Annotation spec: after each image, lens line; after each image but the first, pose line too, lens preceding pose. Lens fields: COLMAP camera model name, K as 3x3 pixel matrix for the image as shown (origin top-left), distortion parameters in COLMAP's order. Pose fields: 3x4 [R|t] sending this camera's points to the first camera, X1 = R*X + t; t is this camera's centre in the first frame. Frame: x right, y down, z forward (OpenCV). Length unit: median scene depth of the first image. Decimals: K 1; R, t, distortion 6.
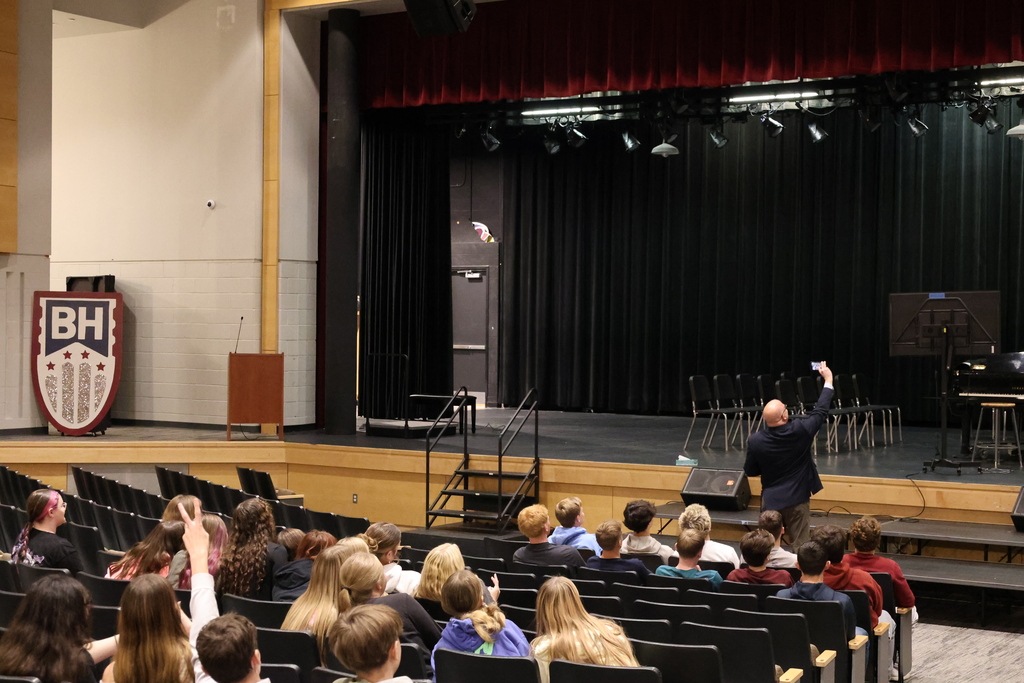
lens RADIAL K [[1678.7, 0, 512.0], [0, 1678.7, 341.5], [0, 0, 1]] dist [0.012584, -0.072054]
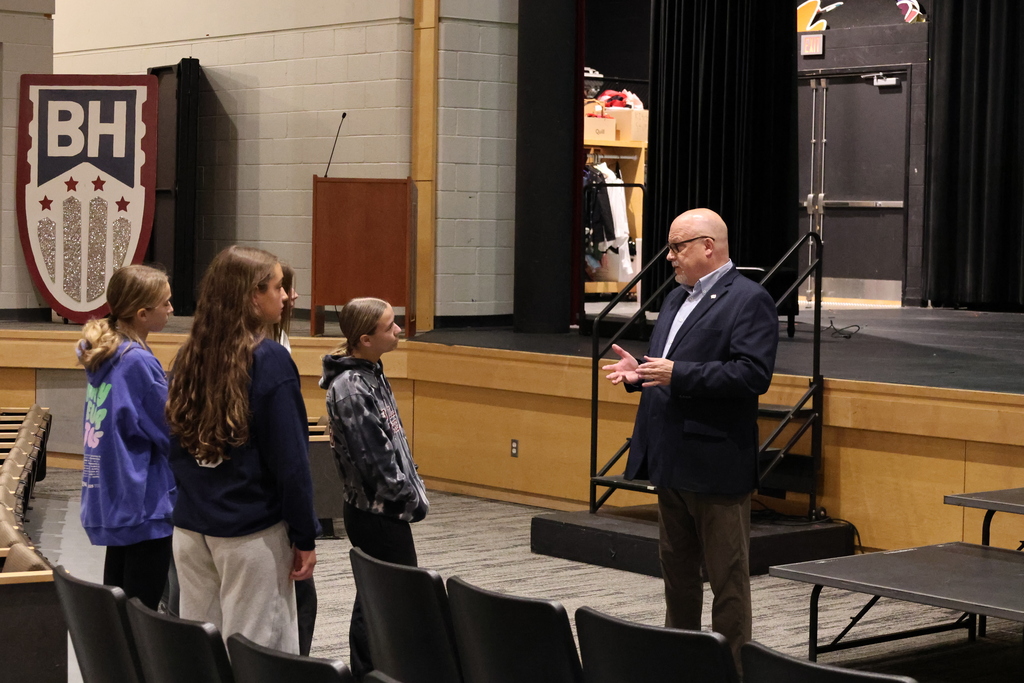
lens RADIAL K [[2092.2, 0, 512.0], [0, 2092.2, 341.5], [0, 0, 1]] dist [0.019831, 0.051868]
pose [[0.955385, 0.021246, -0.294598, 0.094637], [-0.009772, 0.999137, 0.040366, 0.031558], [0.295202, -0.035686, 0.954768, 0.352591]]
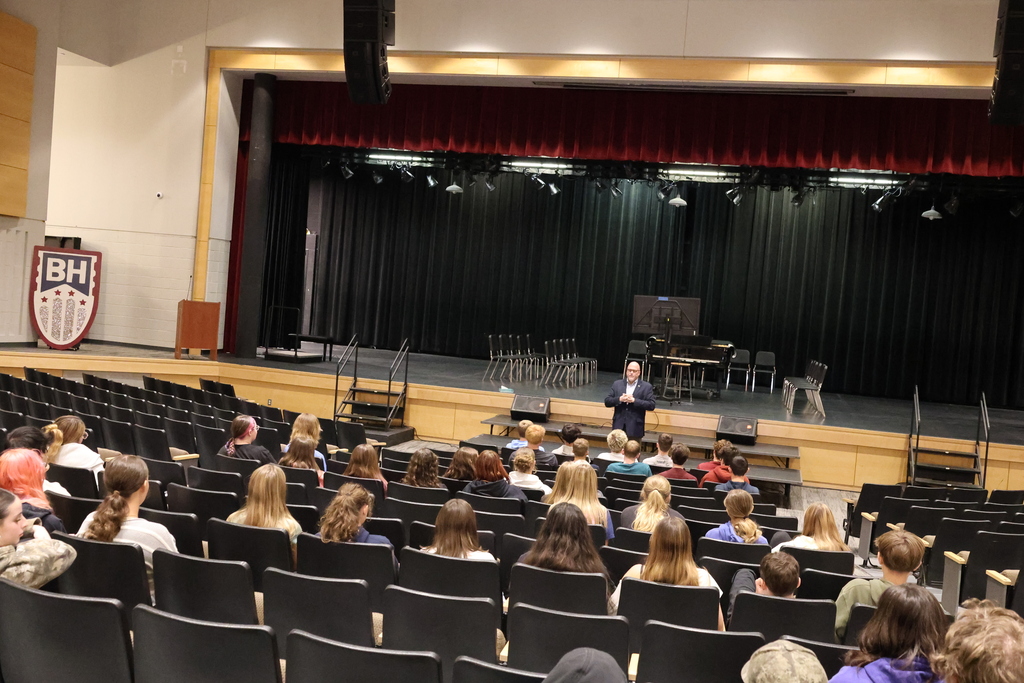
lens RADIAL K [[1023.3, 0, 512.0], [0, 1023.3, 341.5], [0, 0, 1]] dist [-0.006857, 0.006673]
pose [[0.949084, 0.057191, 0.309787, -0.165580], [-0.070216, 0.997049, 0.031048, -0.004547], [-0.307097, -0.051219, 0.950299, 0.060310]]
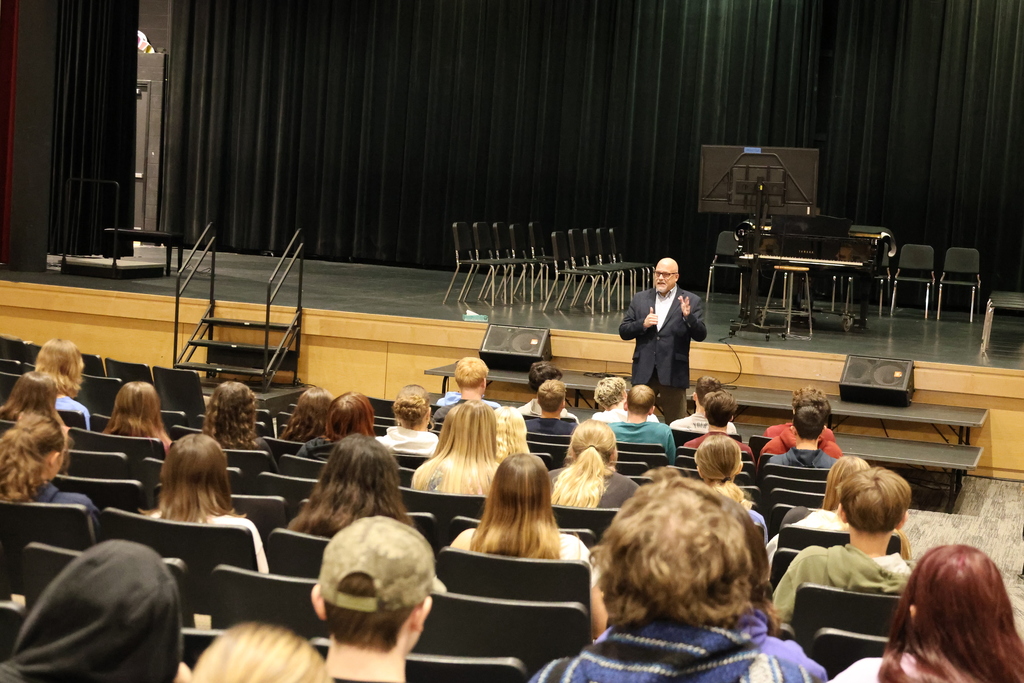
lens RADIAL K [[1900.7, 0, 512.0], [0, 1900.7, 341.5], [0, 0, 1]] dist [-0.040597, -0.017712]
pose [[0.961173, 0.029115, 0.274406, -0.133609], [-0.052650, 0.995500, 0.078794, 0.002143], [-0.270877, -0.090182, 0.958380, 0.007349]]
